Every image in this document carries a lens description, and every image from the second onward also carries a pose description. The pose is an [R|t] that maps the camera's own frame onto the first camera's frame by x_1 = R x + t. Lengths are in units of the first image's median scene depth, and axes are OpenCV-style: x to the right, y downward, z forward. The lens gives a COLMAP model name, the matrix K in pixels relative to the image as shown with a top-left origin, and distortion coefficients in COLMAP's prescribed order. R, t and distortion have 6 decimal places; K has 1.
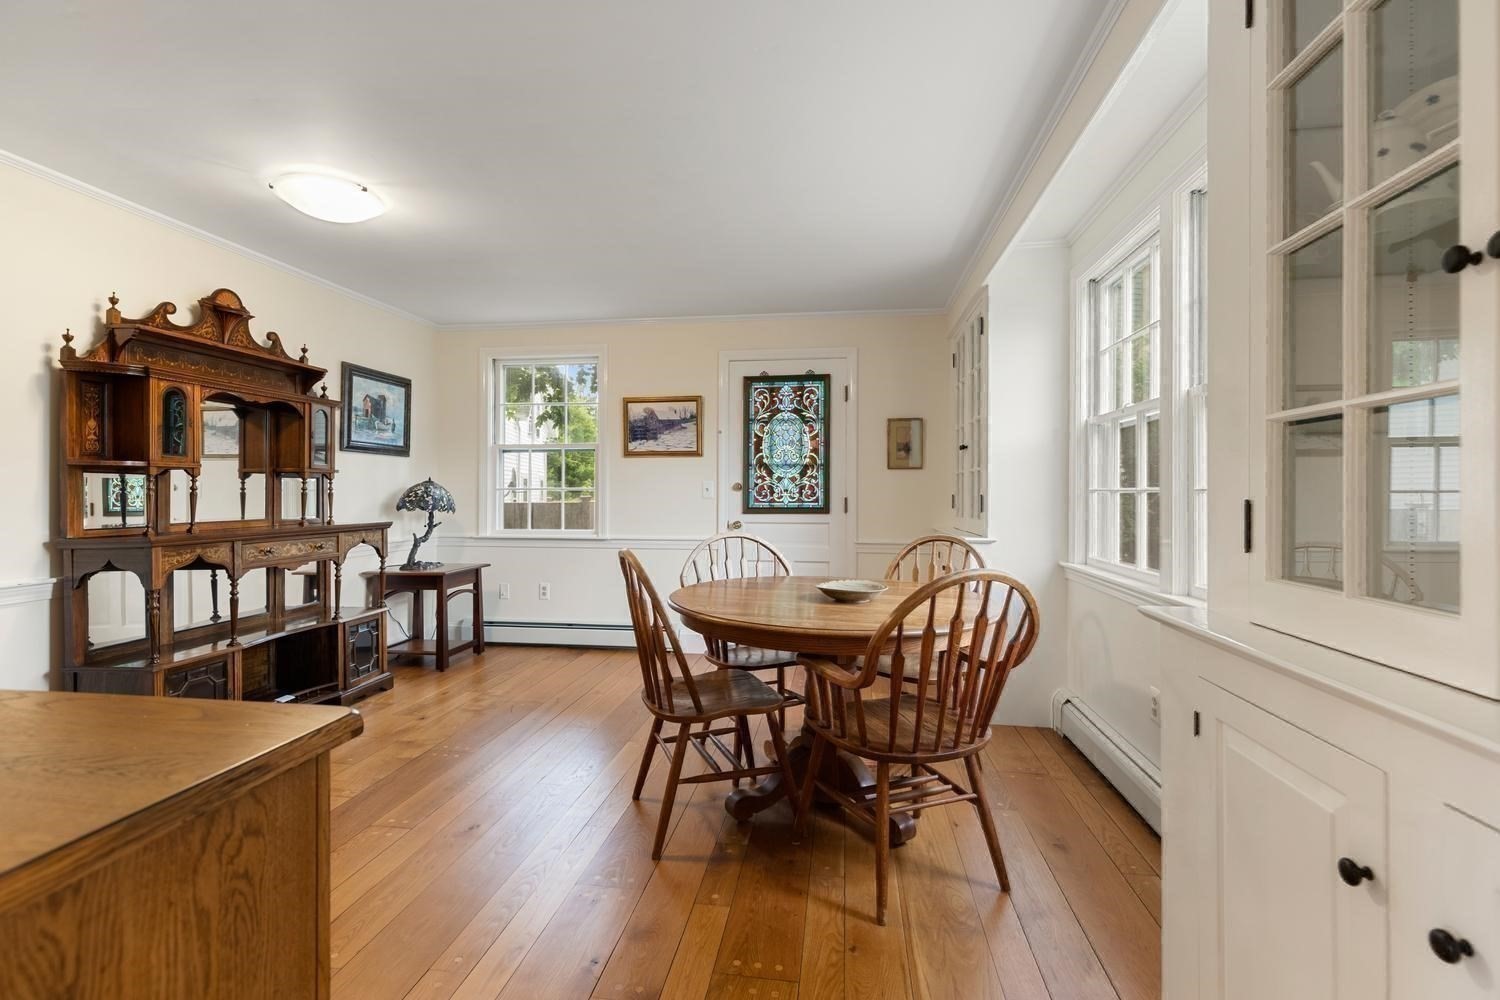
lens RADIAL K [[683.3, 0, 748.7], [0, 683.3, 495.0], [0, 0, 1]] dist [0.000545, -0.000420]
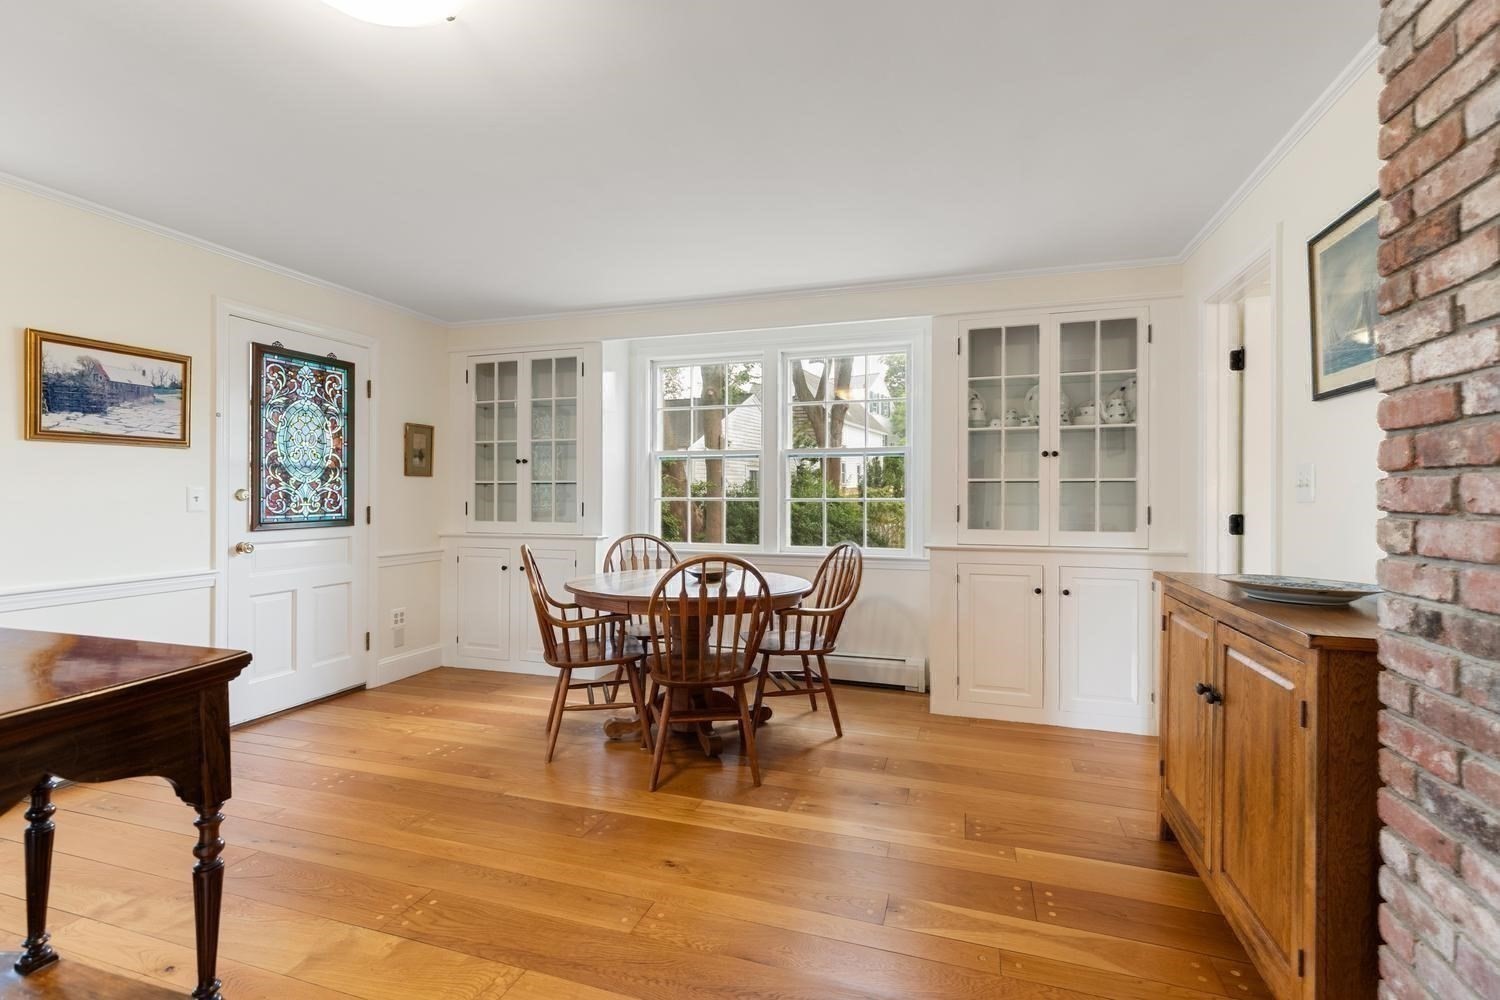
lens RADIAL K [[683.3, 0, 754.1], [0, 683.3, 501.9], [0, 0, 1]] dist [0.000545, -0.000420]
pose [[0.163446, -0.012016, 0.986479, -0.638602], [0.001667, 0.999928, 0.011903, -0.011762], [-0.986551, -0.000301, 0.163454, 0.357727]]
